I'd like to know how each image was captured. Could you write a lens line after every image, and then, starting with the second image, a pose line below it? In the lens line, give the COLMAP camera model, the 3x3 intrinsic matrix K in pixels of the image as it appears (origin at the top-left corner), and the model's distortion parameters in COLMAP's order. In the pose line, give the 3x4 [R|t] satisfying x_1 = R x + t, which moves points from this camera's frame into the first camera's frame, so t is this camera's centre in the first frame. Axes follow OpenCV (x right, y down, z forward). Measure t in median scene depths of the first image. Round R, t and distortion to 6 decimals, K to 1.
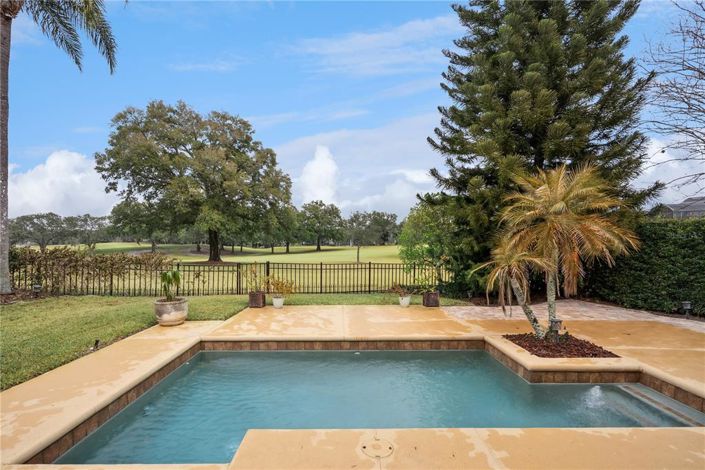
lens RADIAL K [[344.7, 0, 351.5], [0, 344.7, 238.3], [0, 0, 1]] dist [0.000611, 0.000048]
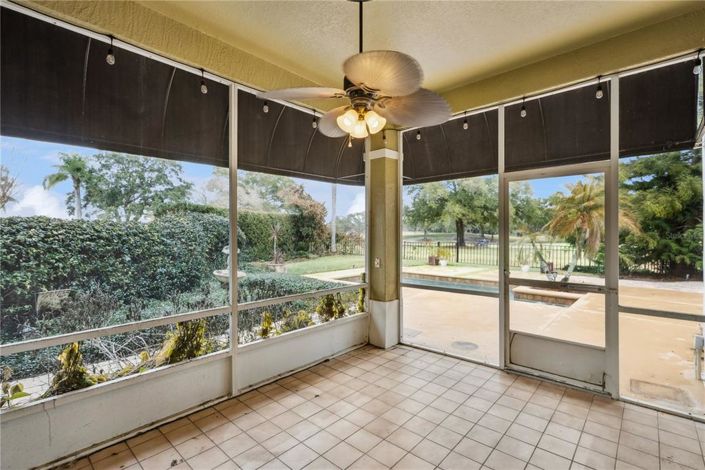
lens RADIAL K [[326.0, 0, 353.2], [0, 326.0, 232.9], [0, 0, 1]] dist [-0.004510, -0.000287]
pose [[0.726763, 0.001264, -0.686887, 0.118757], [0.010204, 0.999868, 0.012636, 0.003145], [0.686812, -0.016192, 0.726654, -0.097480]]
